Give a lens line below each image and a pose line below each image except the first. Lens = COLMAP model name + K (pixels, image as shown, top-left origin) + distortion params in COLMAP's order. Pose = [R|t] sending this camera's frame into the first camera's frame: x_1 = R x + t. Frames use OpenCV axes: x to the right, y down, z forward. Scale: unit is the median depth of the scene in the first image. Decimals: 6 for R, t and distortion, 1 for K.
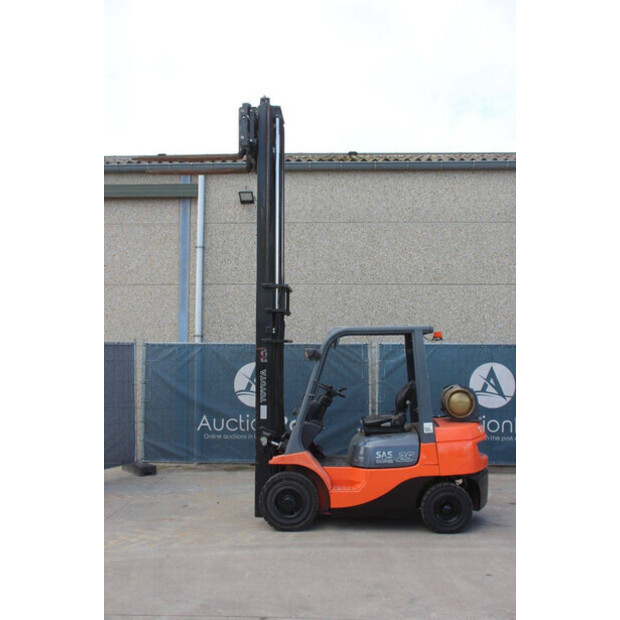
lens RADIAL K [[657.5, 0, 310.0], [0, 657.5, 310.0], [0, 0, 1]] dist [-0.017329, -0.005397]
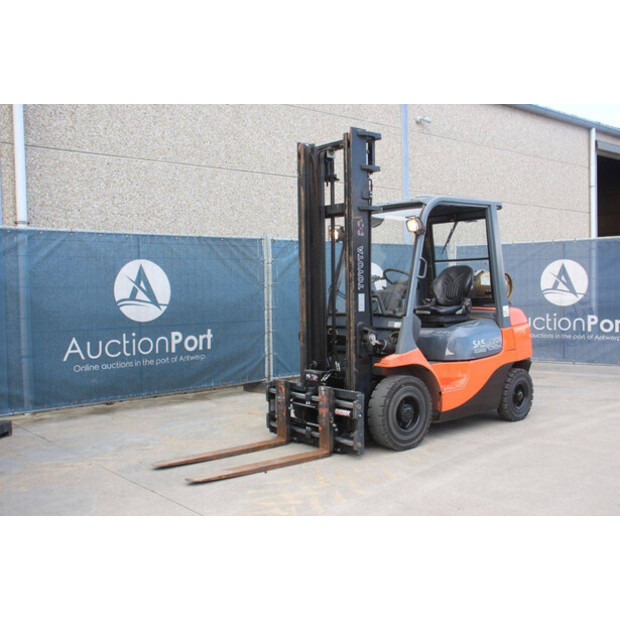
lens RADIAL K [[673.6, 0, 309.8], [0, 673.6, 289.6], [0, 0, 1]] dist [-0.053738, -0.001103]
pose [[0.731658, -0.018792, 0.681413, -0.449942], [-0.018424, 0.998710, 0.047325, 0.074657], [-0.681423, -0.047180, 0.730367, 0.340735]]
